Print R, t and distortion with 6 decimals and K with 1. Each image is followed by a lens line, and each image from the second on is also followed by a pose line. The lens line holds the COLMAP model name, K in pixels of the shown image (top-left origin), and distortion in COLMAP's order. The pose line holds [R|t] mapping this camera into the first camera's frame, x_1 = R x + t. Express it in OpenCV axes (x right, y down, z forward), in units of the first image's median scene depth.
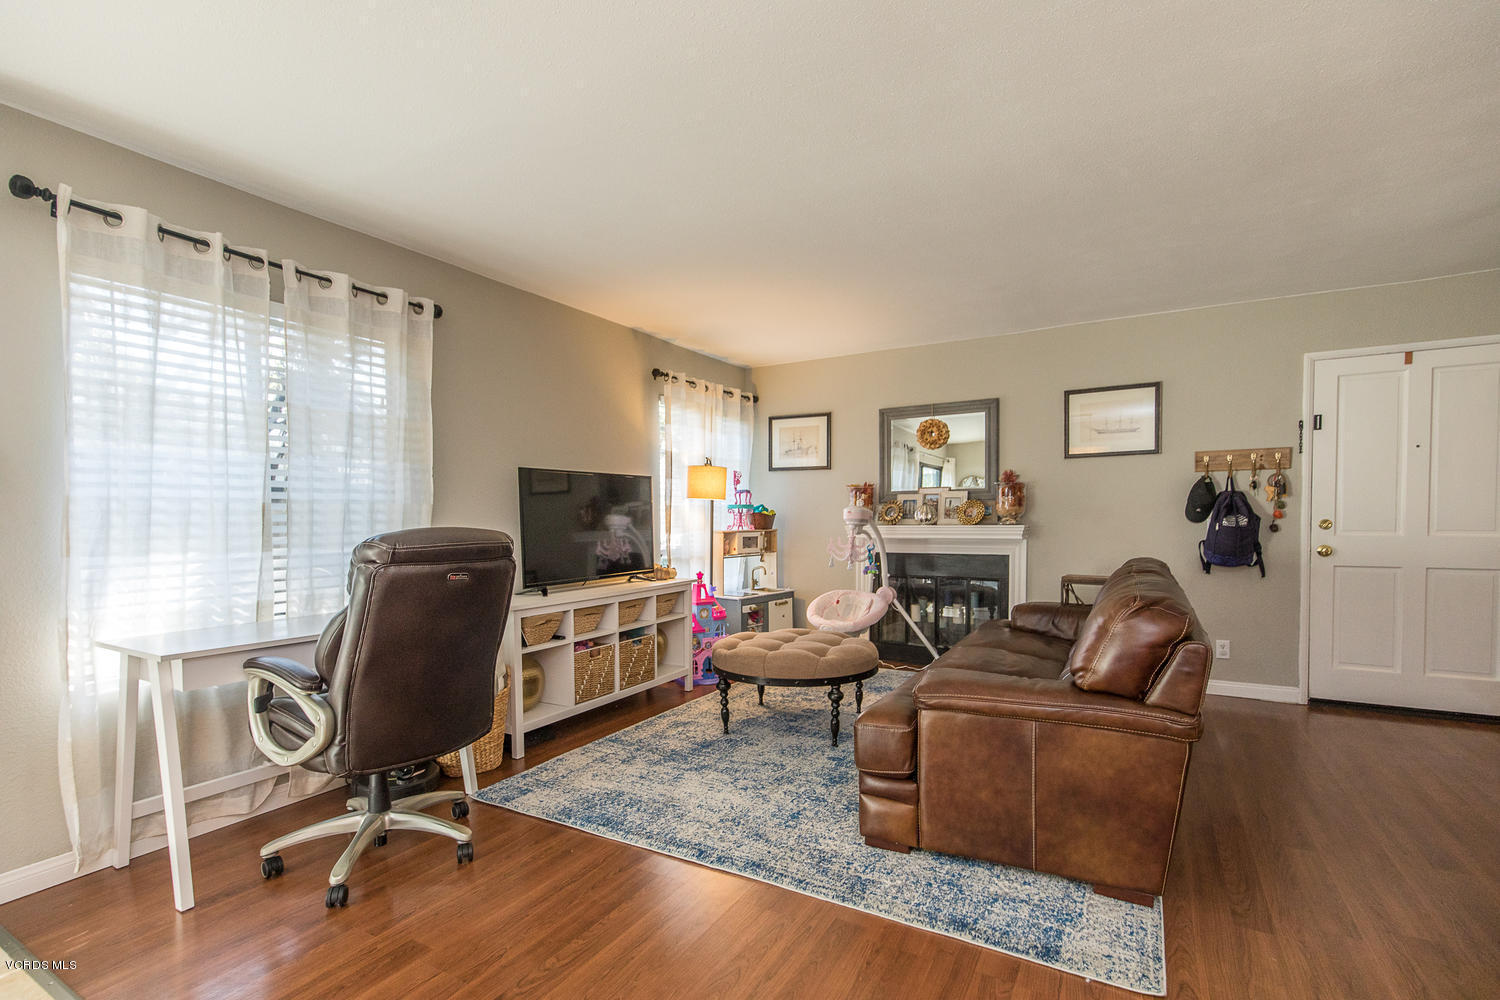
lens RADIAL K [[684.8, 0, 751.6], [0, 684.8, 542.9], [0, 0, 1]] dist [-0.002158, -0.001365]
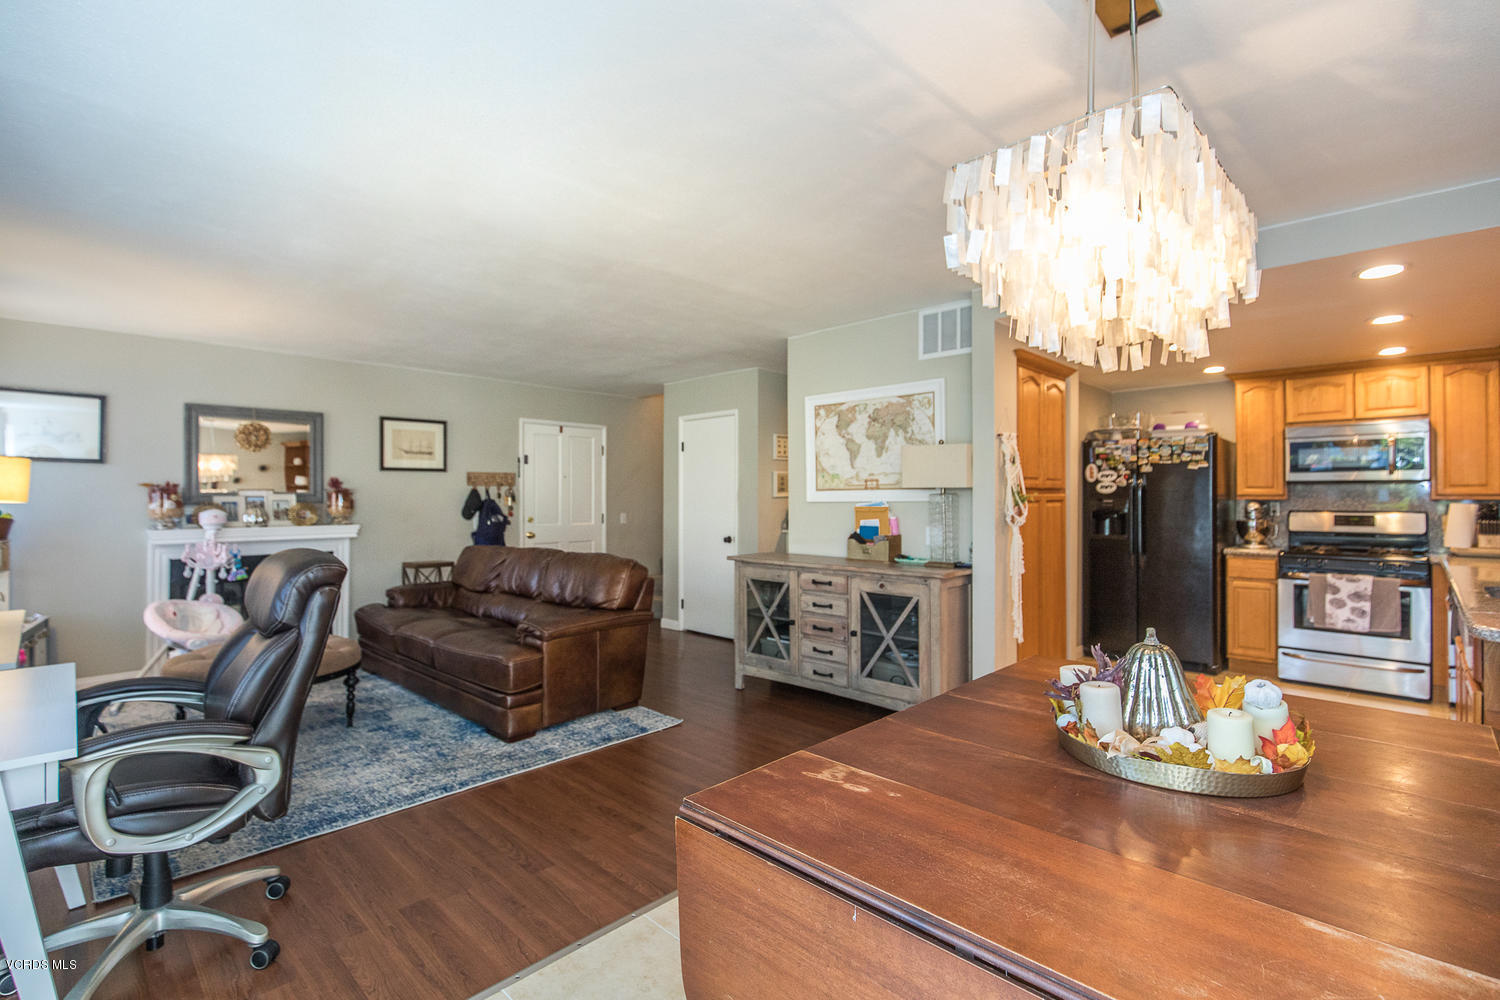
lens RADIAL K [[684.8, 0, 741.6], [0, 684.8, 495.1], [0, 0, 1]] dist [-0.002158, -0.001365]
pose [[0.250433, 0.013903, 0.968034, -0.688002], [0.036632, 0.999045, -0.023825, -0.029091], [-0.967441, 0.041427, 0.249685, 0.064609]]
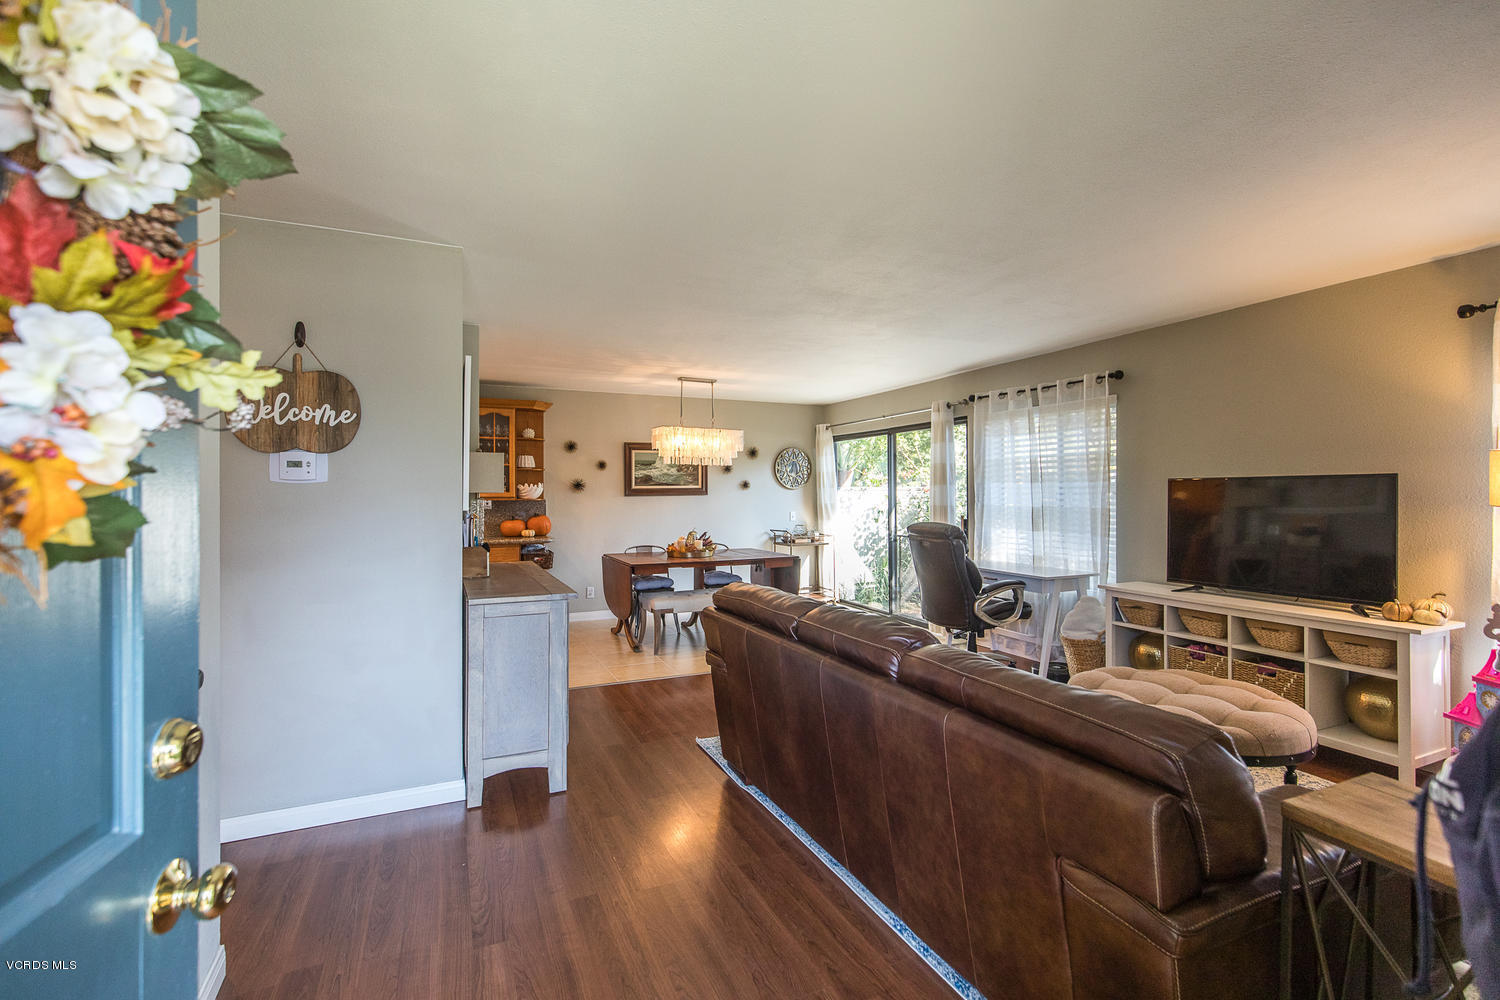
lens RADIAL K [[668.4, 0, 751.0], [0, 668.4, 496.1], [0, 0, 1]] dist [0.004439, -0.001650]
pose [[-0.588426, 0.014564, -0.808420, 0.910957], [-0.024088, 0.999078, 0.035532, -0.093570], [0.808192, 0.040381, -0.587532, 0.981406]]
